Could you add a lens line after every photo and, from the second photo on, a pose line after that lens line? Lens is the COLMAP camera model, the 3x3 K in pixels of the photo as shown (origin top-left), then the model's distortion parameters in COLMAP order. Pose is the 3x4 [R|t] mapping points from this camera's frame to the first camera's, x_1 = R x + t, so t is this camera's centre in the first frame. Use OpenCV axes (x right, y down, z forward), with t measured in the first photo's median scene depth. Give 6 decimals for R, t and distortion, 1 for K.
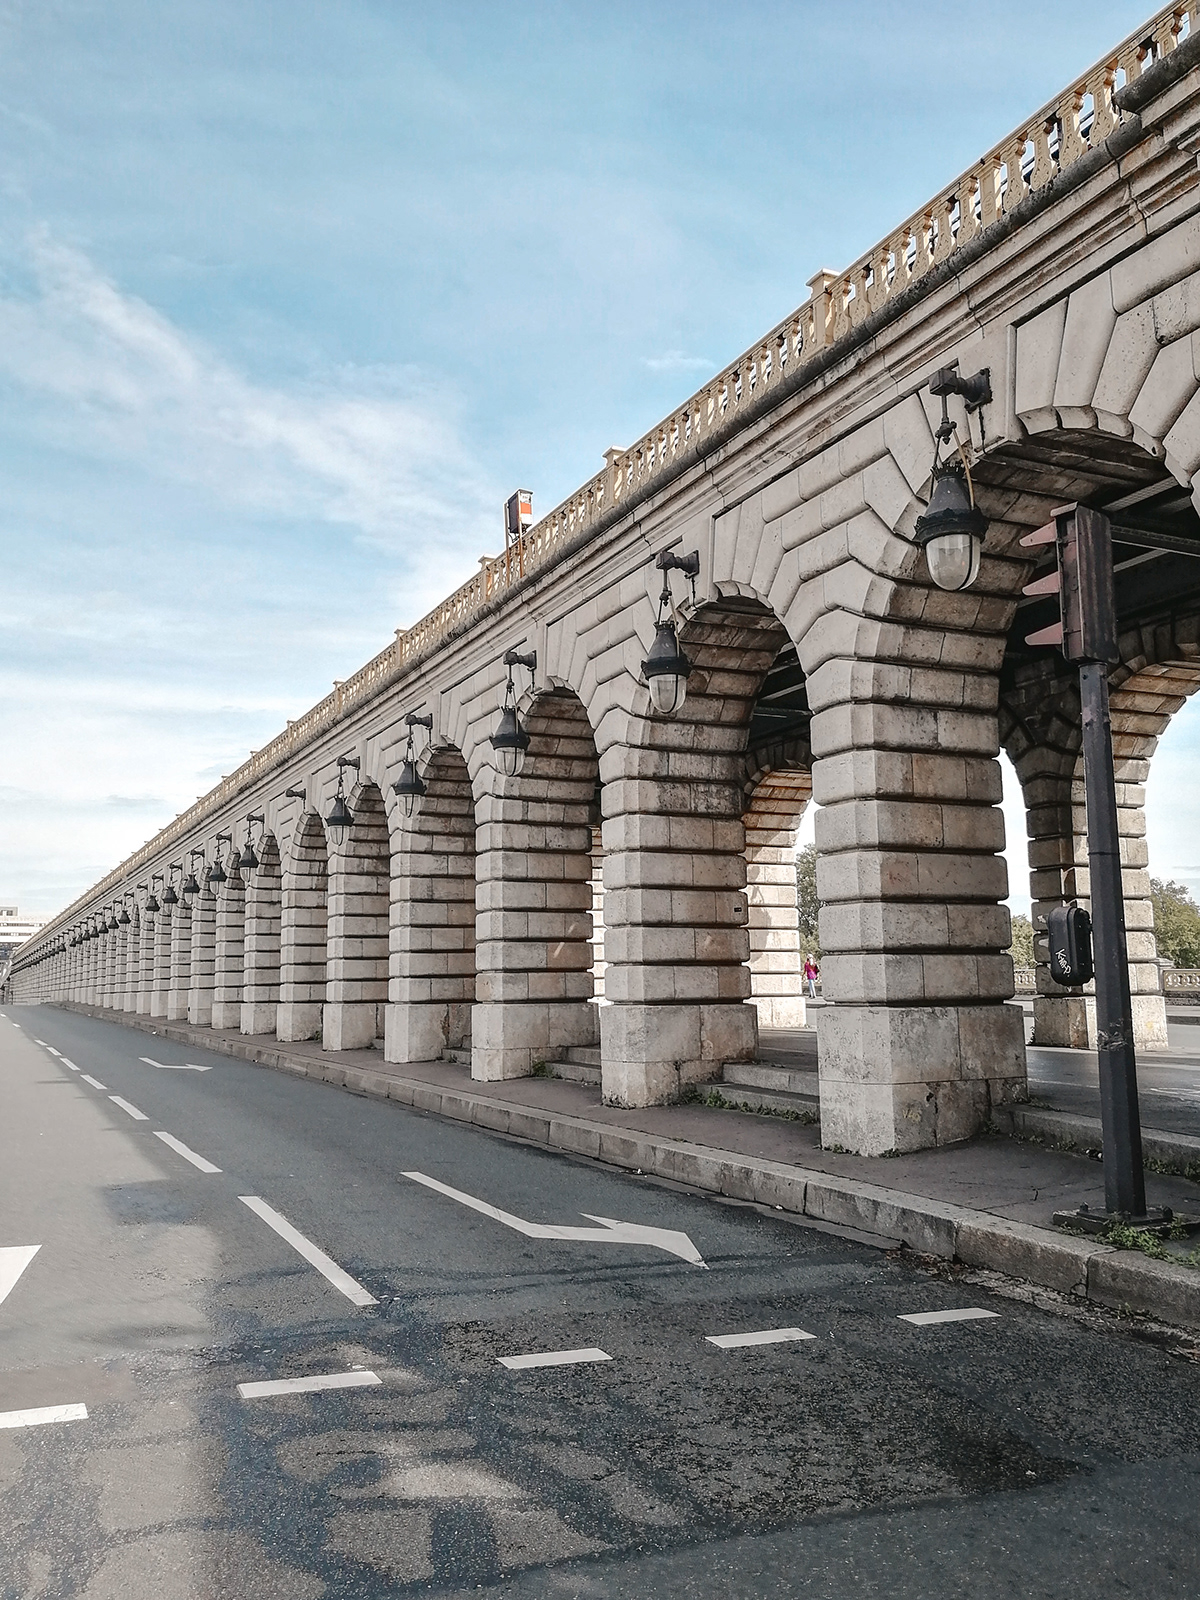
lens RADIAL K [[1266.1, 0, 600.0], [0, 1266.1, 800.0], [0, 0, 1]] dist [0.066661, -0.183343]
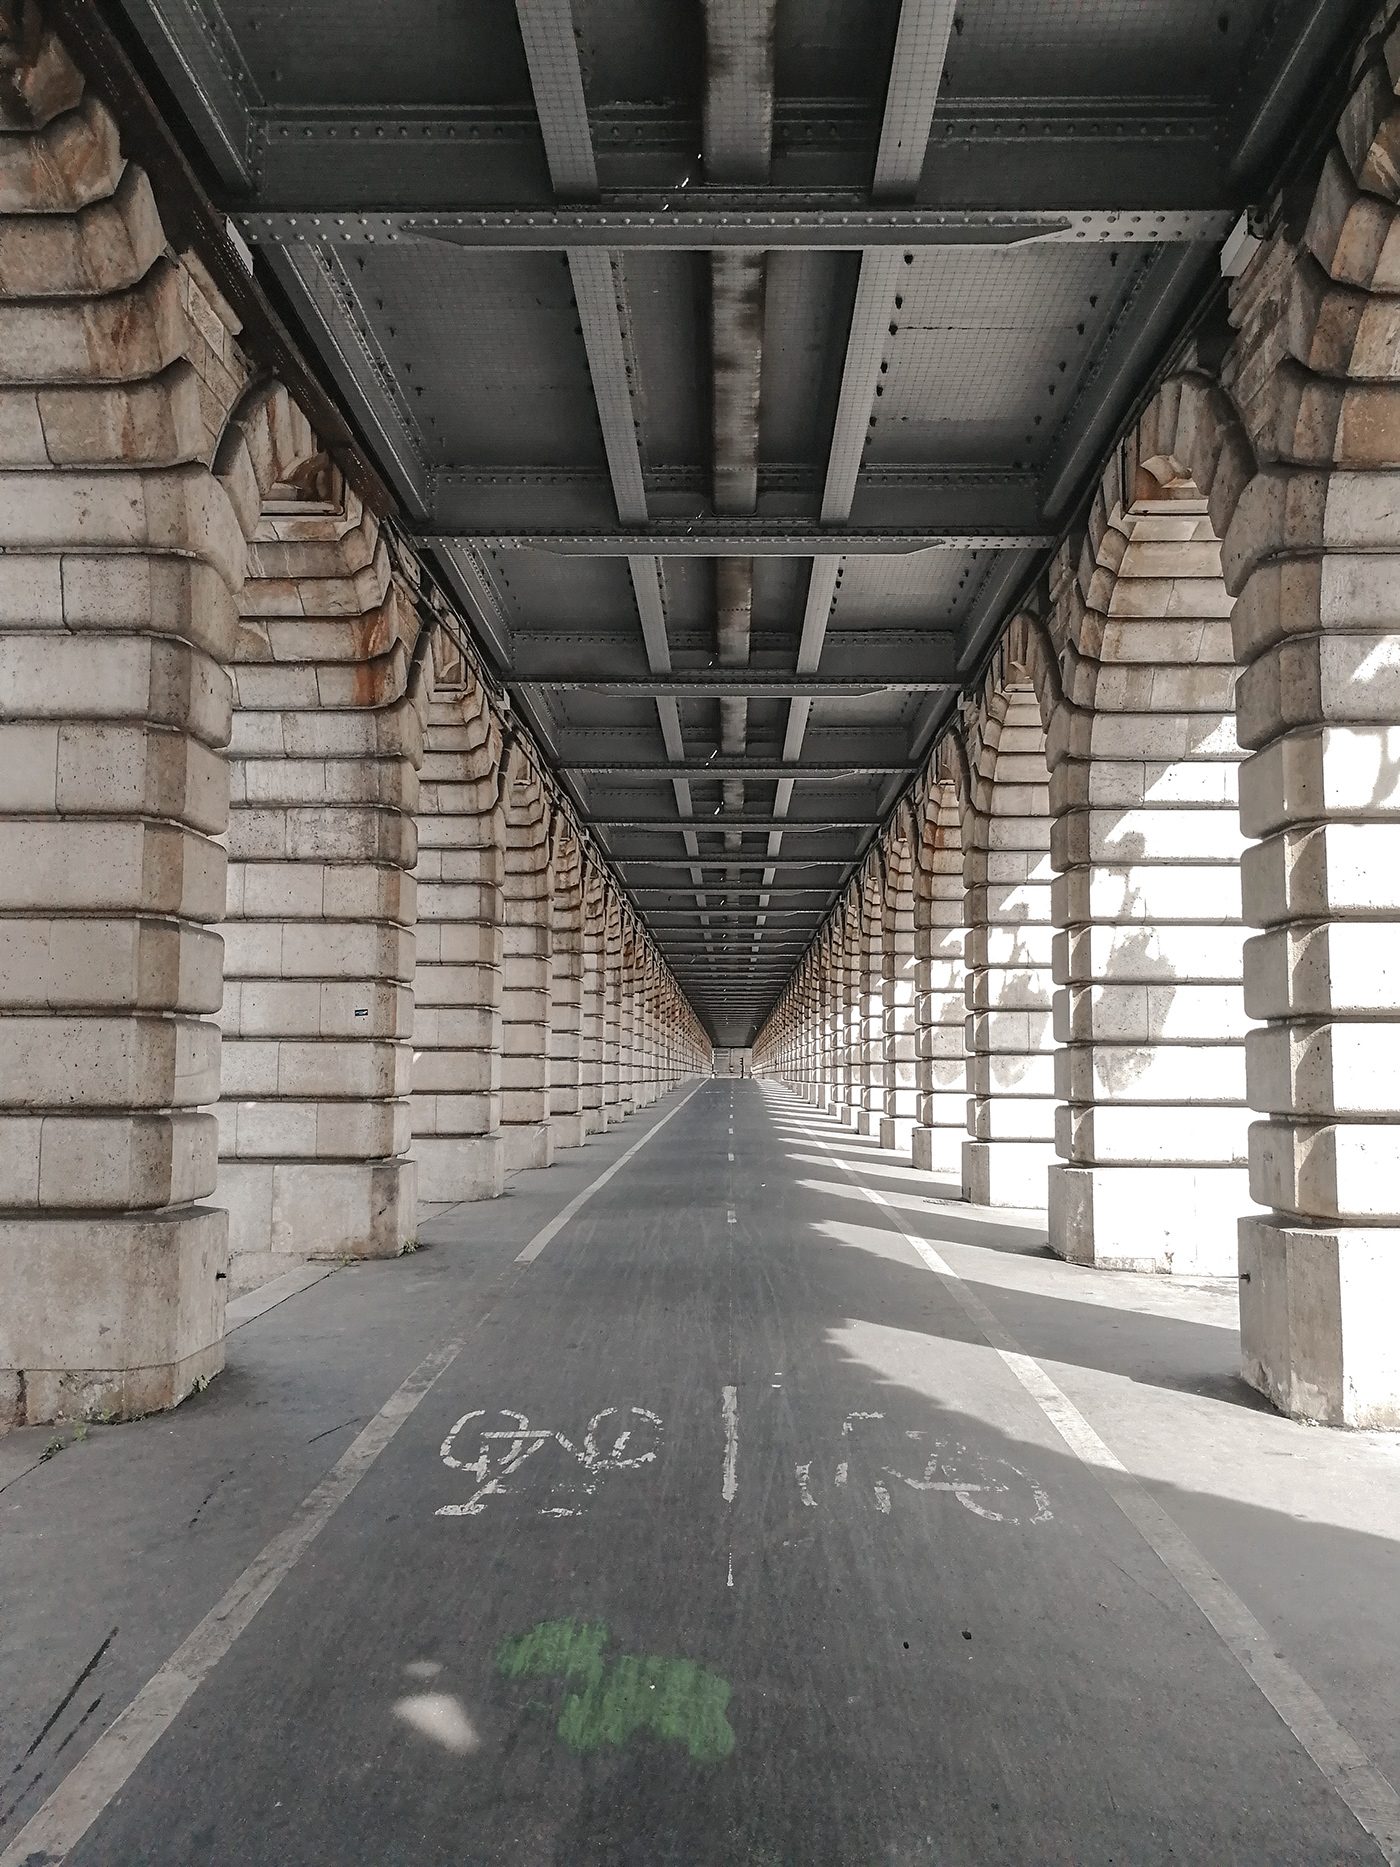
lens RADIAL K [[1477.4, 0, 700.0], [0, 1477.4, 933.5], [0, 0, 1]] dist [0.066661, -0.183343]
pose [[0.899620, -0.021355, -0.436152, 0.580903], [0.044375, 0.998104, 0.042659, 0.025969], [0.434414, -0.057731, 0.898861, 0.437775]]
